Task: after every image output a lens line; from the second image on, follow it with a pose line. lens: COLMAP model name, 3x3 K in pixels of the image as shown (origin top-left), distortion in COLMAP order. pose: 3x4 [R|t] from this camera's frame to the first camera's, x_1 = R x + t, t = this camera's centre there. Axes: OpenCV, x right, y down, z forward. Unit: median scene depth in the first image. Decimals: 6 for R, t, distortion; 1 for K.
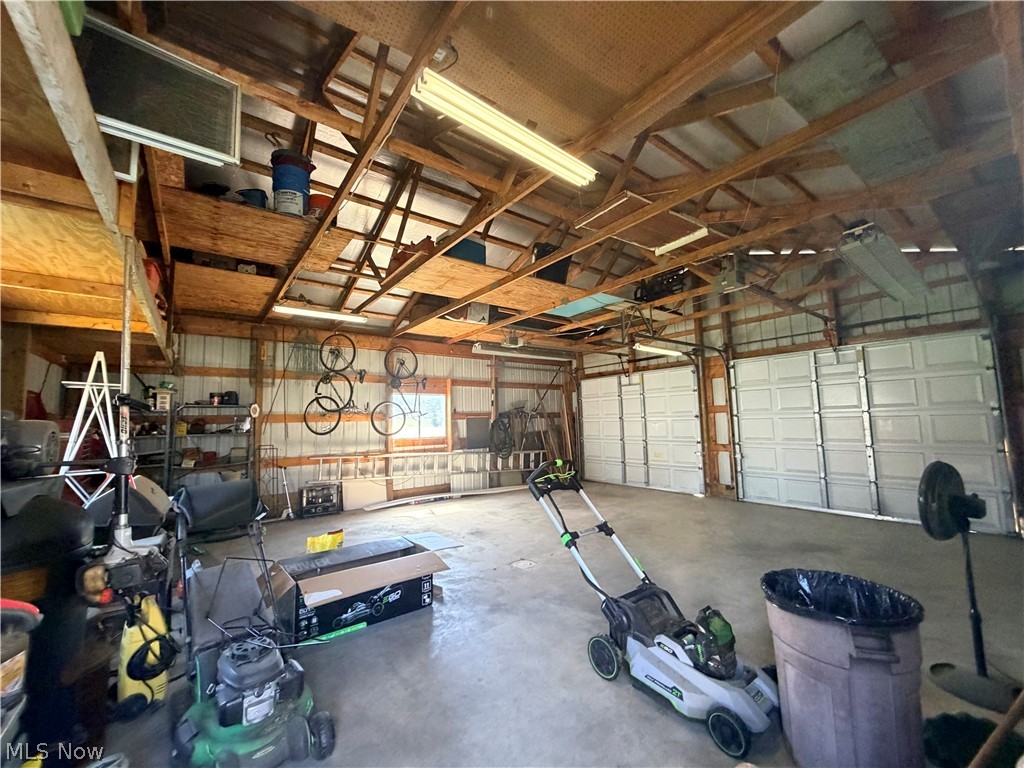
lens RADIAL K [[410.5, 0, 508.5], [0, 410.5, 384.6], [0, 0, 1]] dist [0.000604, 0.000061]
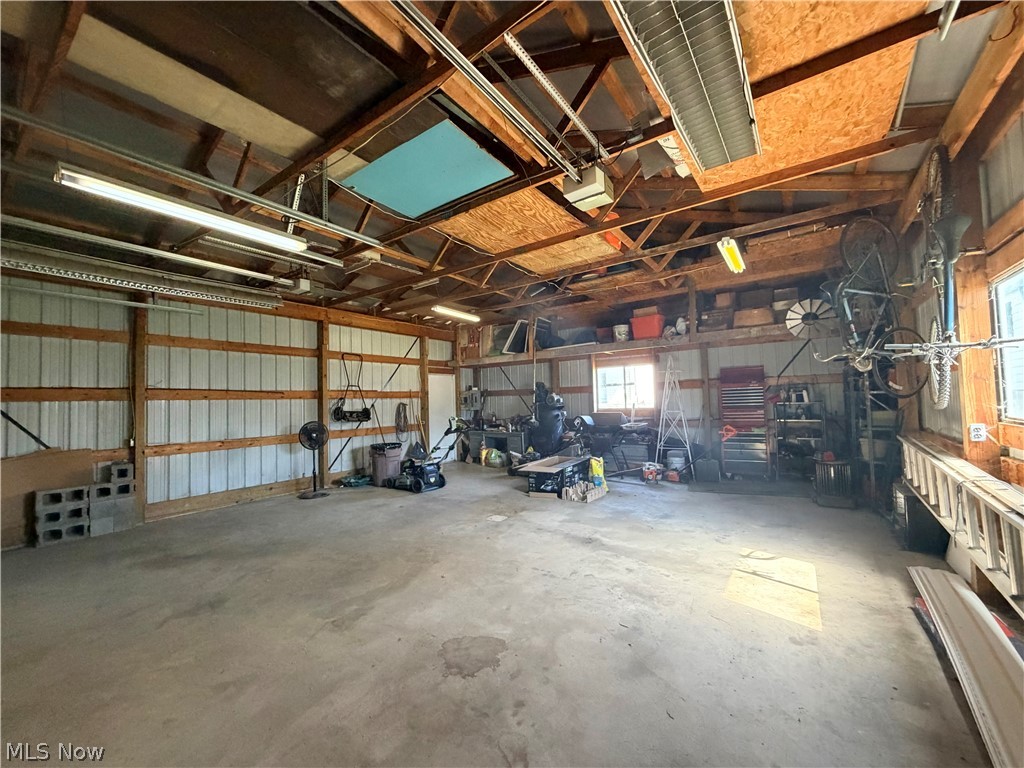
lens RADIAL K [[410.5, 0, 508.5], [0, 410.5, 384.6], [0, 0, 1]] dist [0.000604, 0.000061]
pose [[-0.953266, 0.037340, -0.299815, 0.282319], [0.078655, 0.988787, -0.126937, 0.176006], [0.291714, -0.144587, -0.945515, 1.789009]]
